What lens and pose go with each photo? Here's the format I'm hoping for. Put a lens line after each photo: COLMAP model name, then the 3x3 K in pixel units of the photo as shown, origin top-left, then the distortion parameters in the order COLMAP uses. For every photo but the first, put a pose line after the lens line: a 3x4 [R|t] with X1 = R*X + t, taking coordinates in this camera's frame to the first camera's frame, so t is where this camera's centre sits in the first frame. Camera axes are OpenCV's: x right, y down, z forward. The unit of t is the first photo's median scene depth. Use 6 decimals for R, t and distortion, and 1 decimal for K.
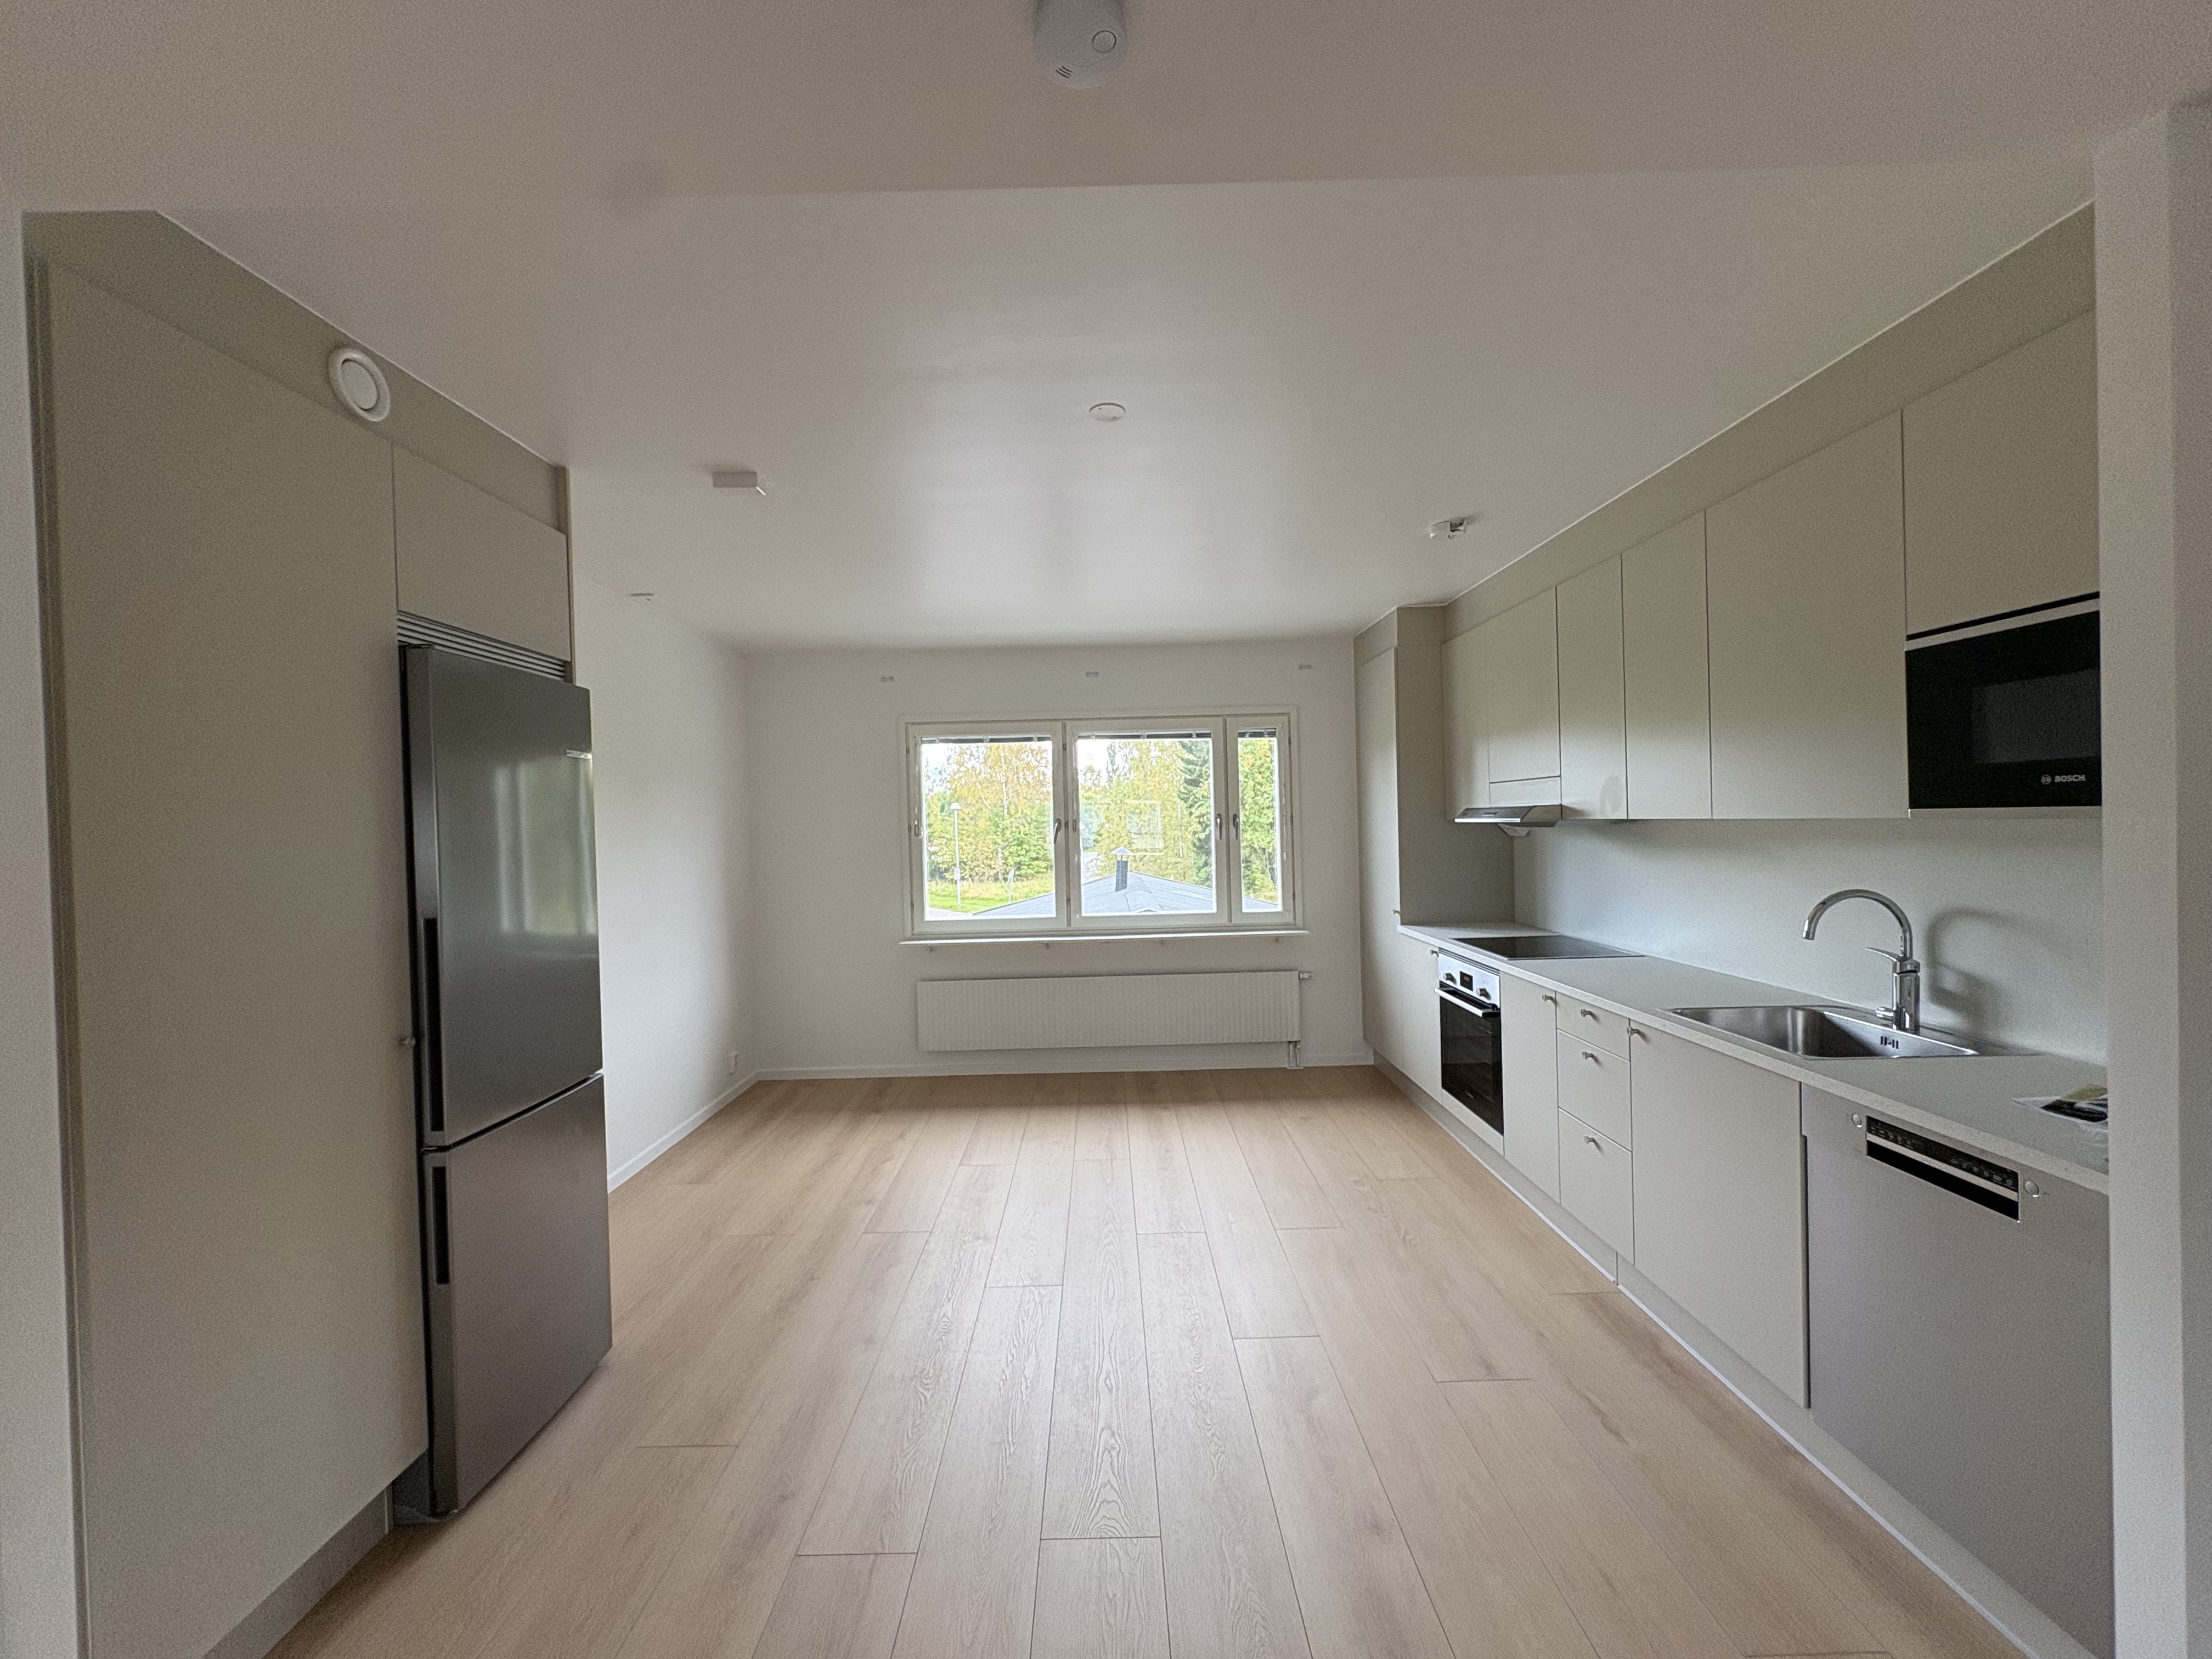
lens RADIAL K [[881.9, 0, 1106.0], [0, 881.9, 829.5], [0, 0, 1]] dist [-0.000237, -0.000009]
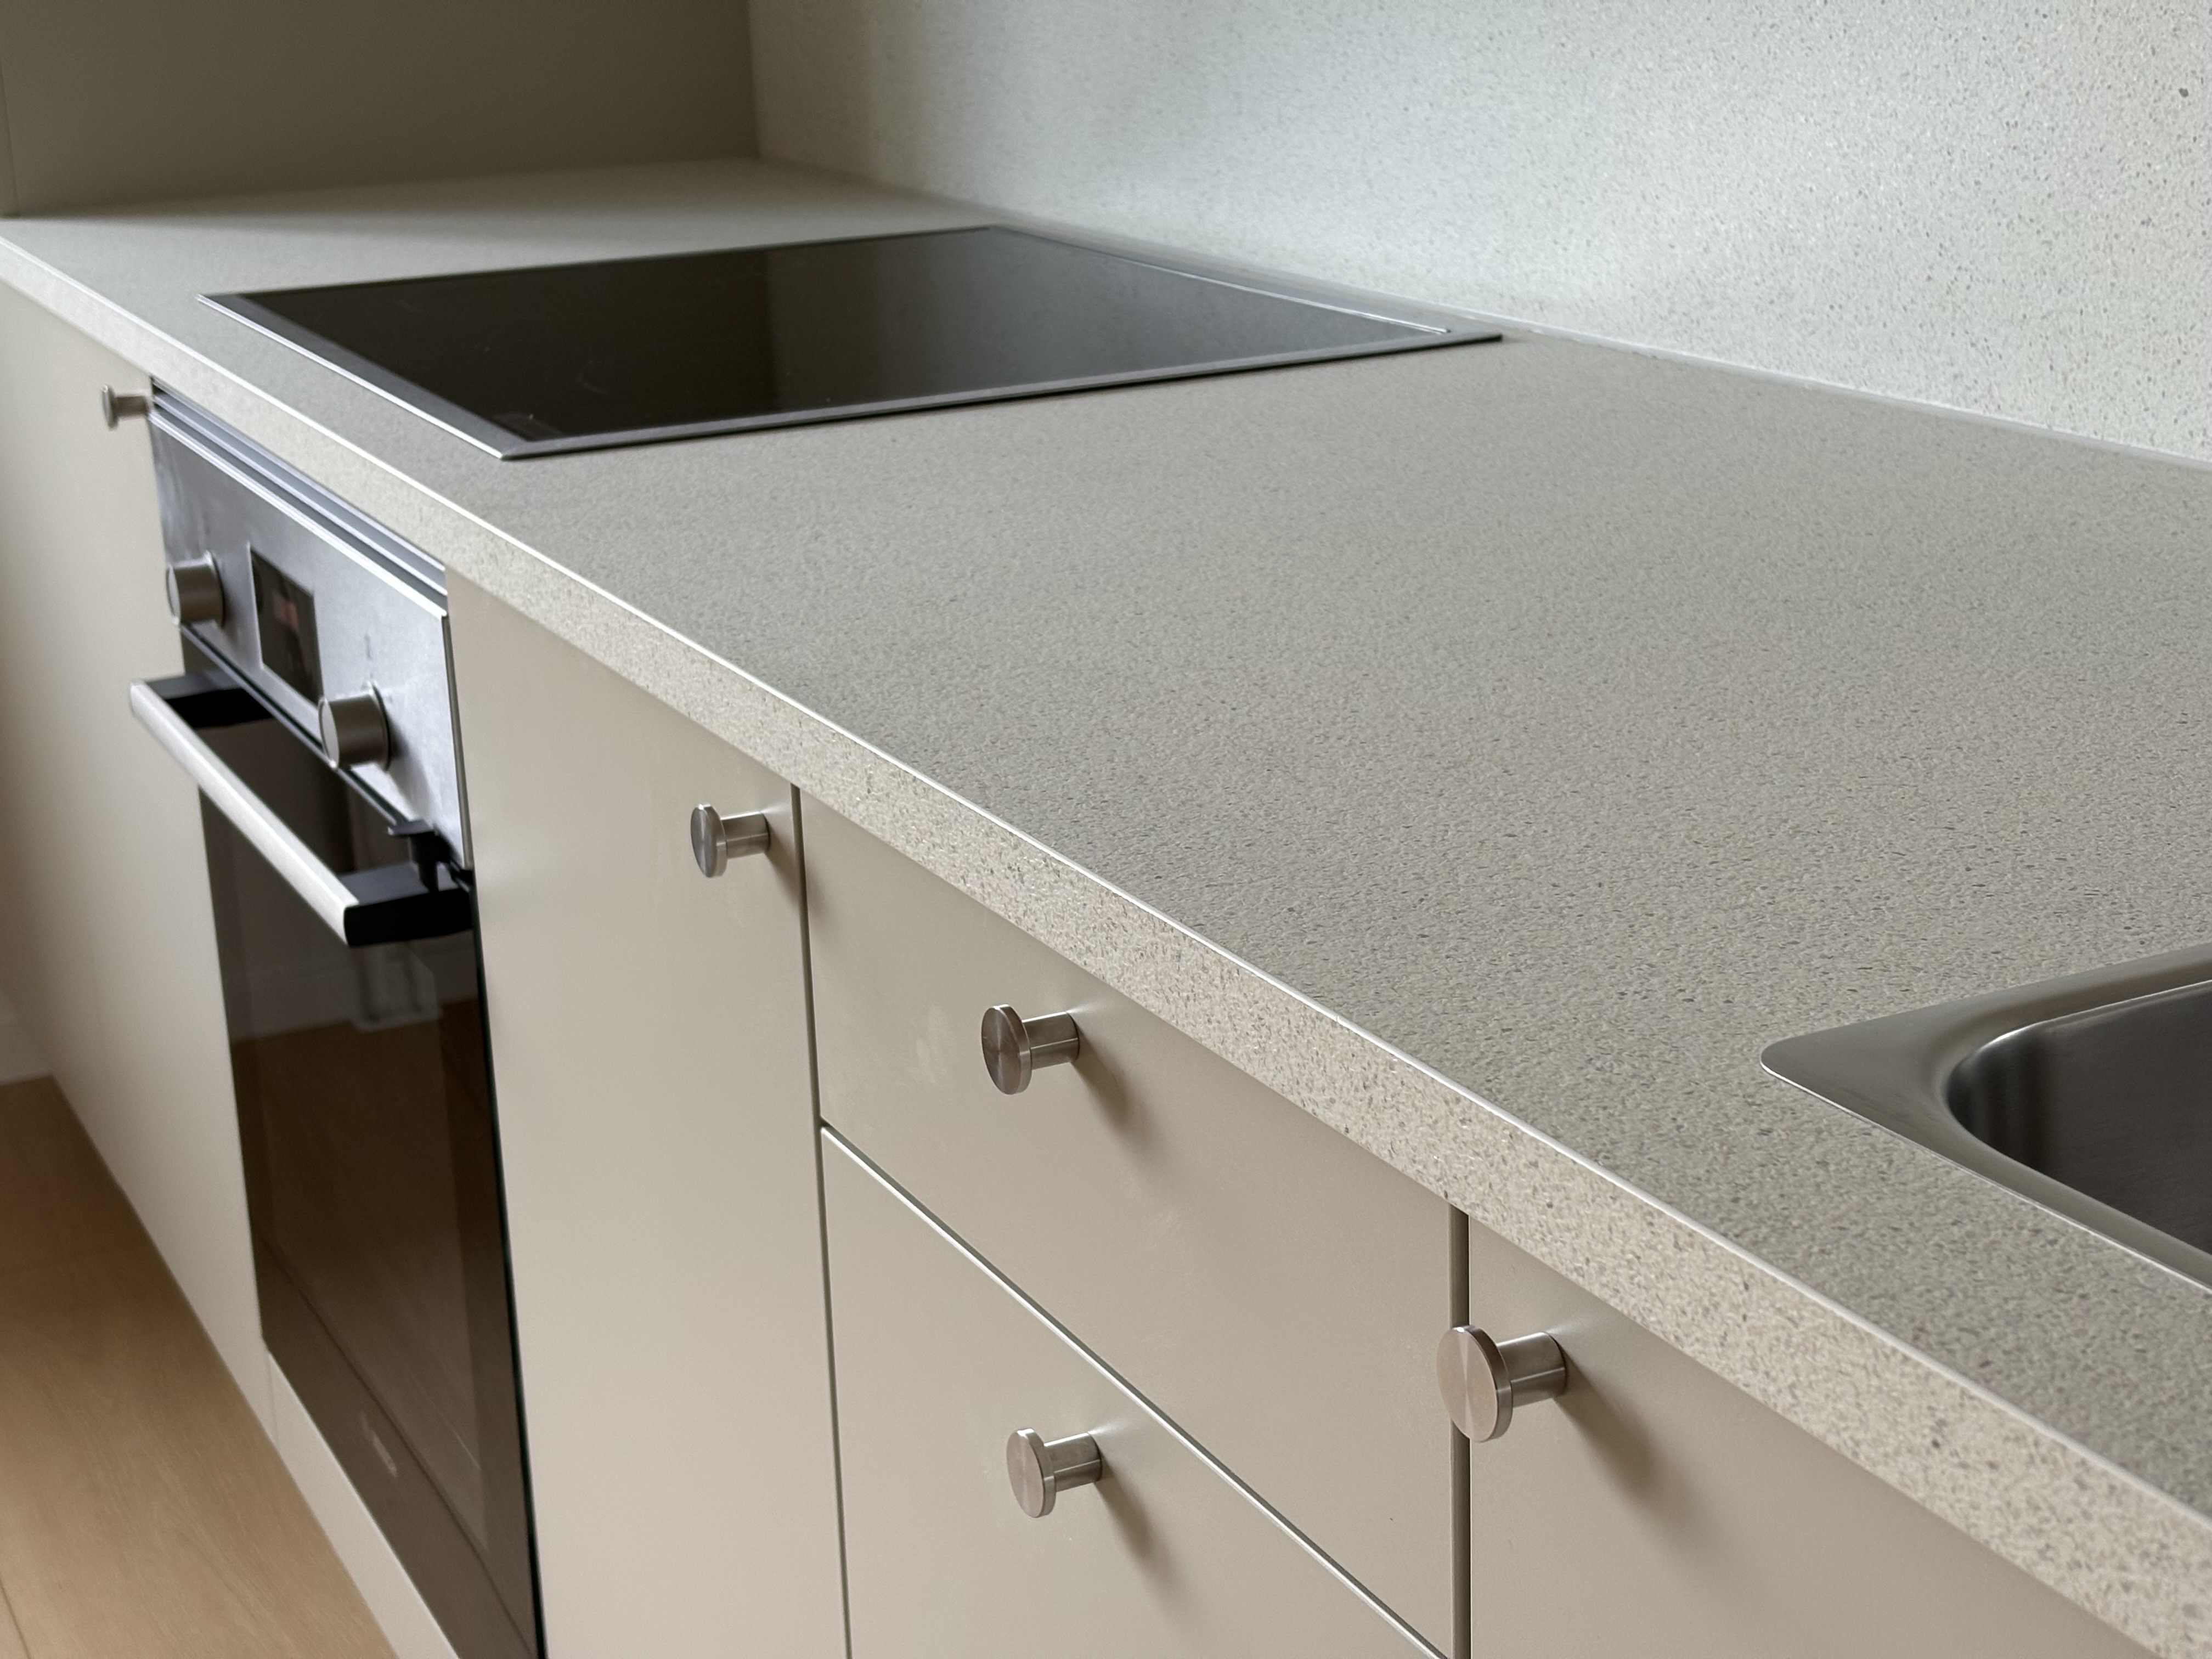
lens RADIAL K [[3365.0, 0, 1106.0], [0, 3365.0, 829.5], [0, 0, 1]] dist [0.005413, -0.003102]
pose [[0.895401, -0.132837, 0.424983, 0.325567], [0.012278, 0.961464, 0.274657, 0.073684], [-0.445090, -0.240711, 0.862527, 0.562162]]
